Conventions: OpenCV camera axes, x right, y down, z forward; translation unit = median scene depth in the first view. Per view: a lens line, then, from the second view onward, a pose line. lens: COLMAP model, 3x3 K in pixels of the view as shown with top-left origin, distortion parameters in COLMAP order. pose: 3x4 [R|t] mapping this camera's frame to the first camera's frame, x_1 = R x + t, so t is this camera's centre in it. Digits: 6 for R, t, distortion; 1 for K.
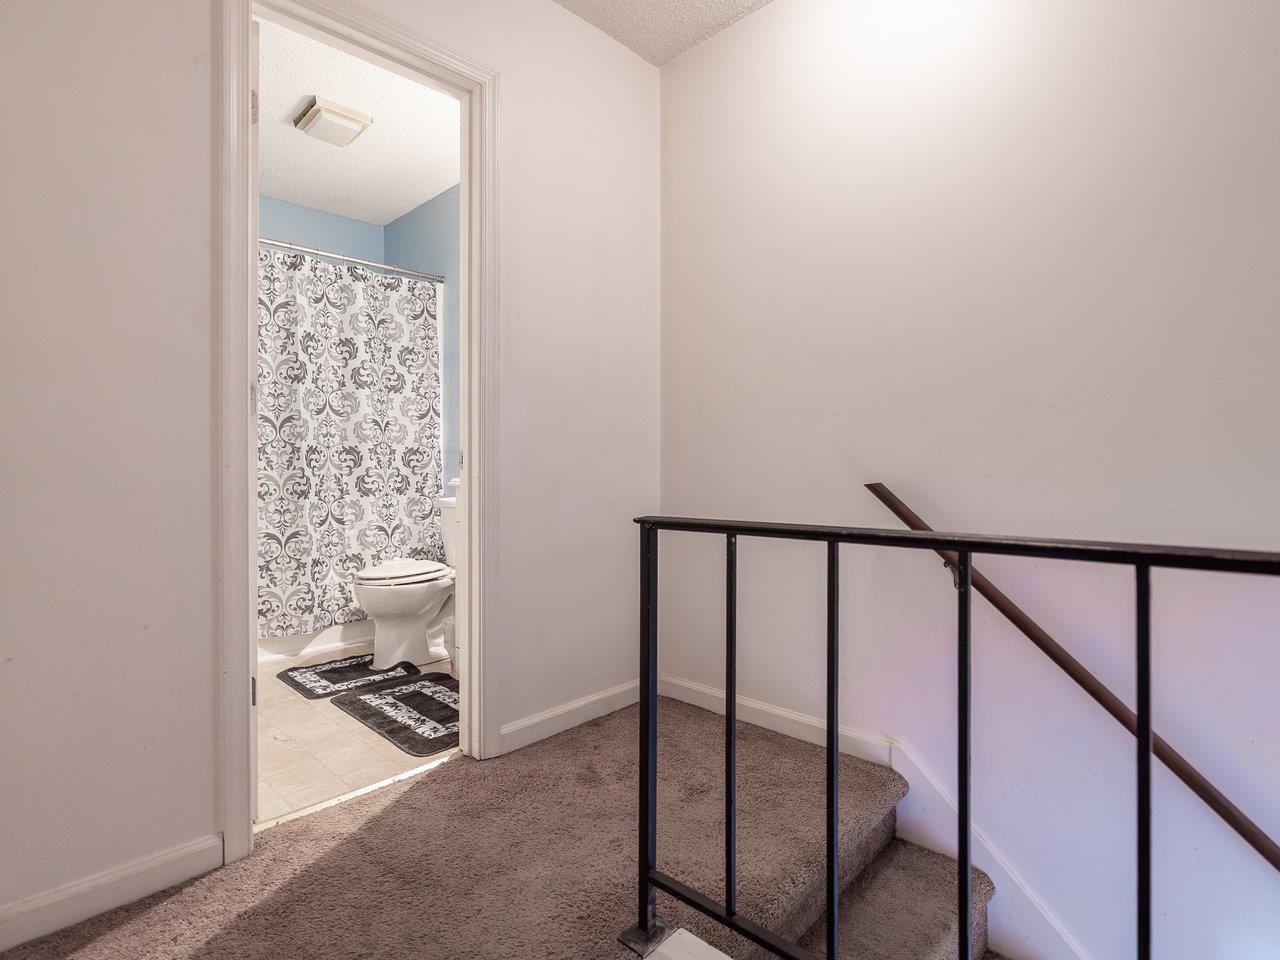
lens RADIAL K [[656.9, 0, 651.1], [0, 656.9, 460.4], [0, 0, 1]] dist [-0.005758, 0.000908]
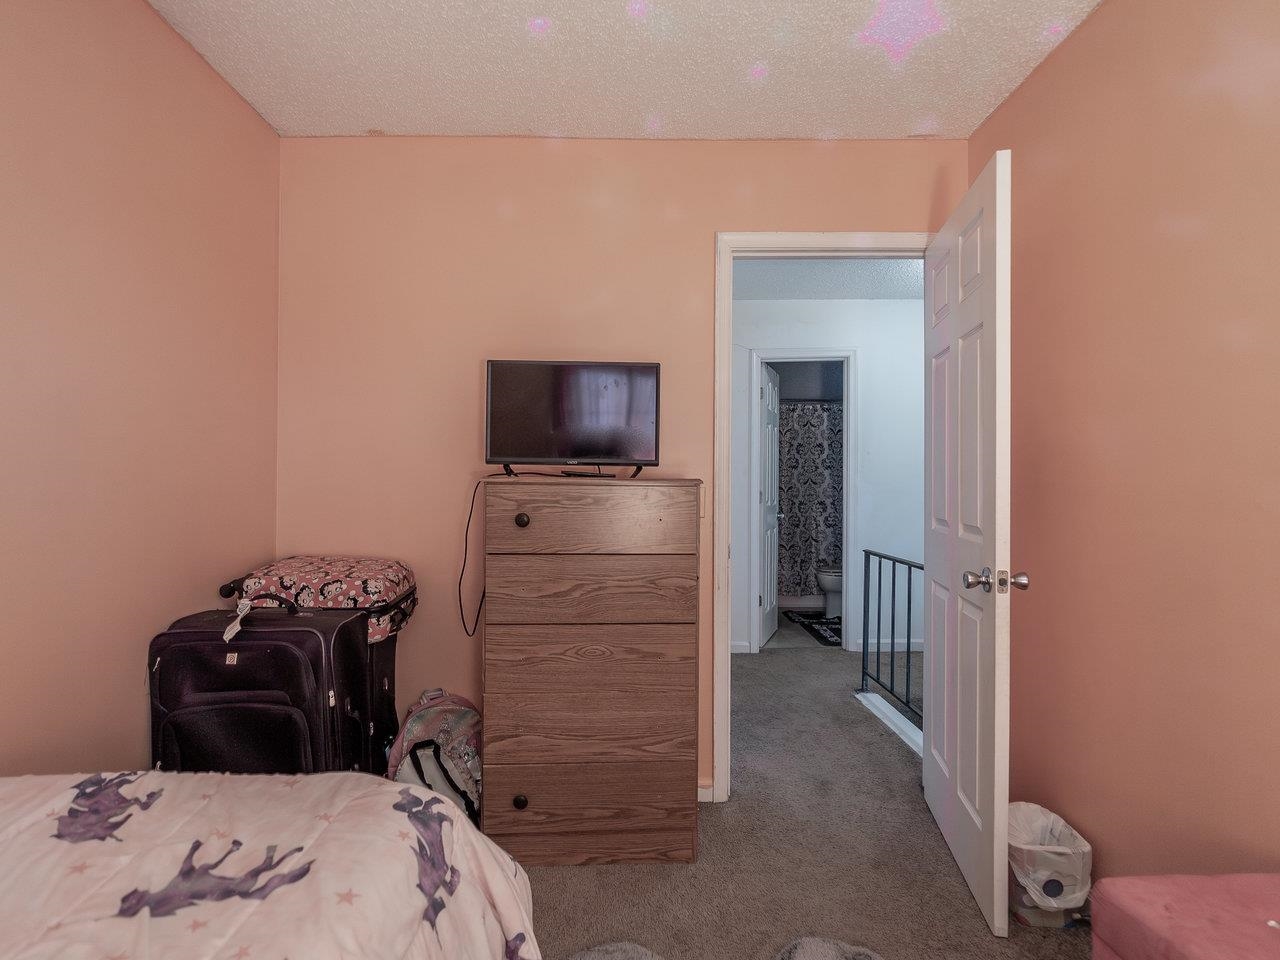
lens RADIAL K [[672.2, 0, 643.7], [0, 672.2, 482.9], [0, 0, 1]] dist [-0.003768, 0.001430]
pose [[0.699291, 0.011019, -0.714752, 0.585675], [-0.002824, 0.999916, 0.012652, -0.100685], [0.714831, -0.006829, 0.699264, -0.734665]]
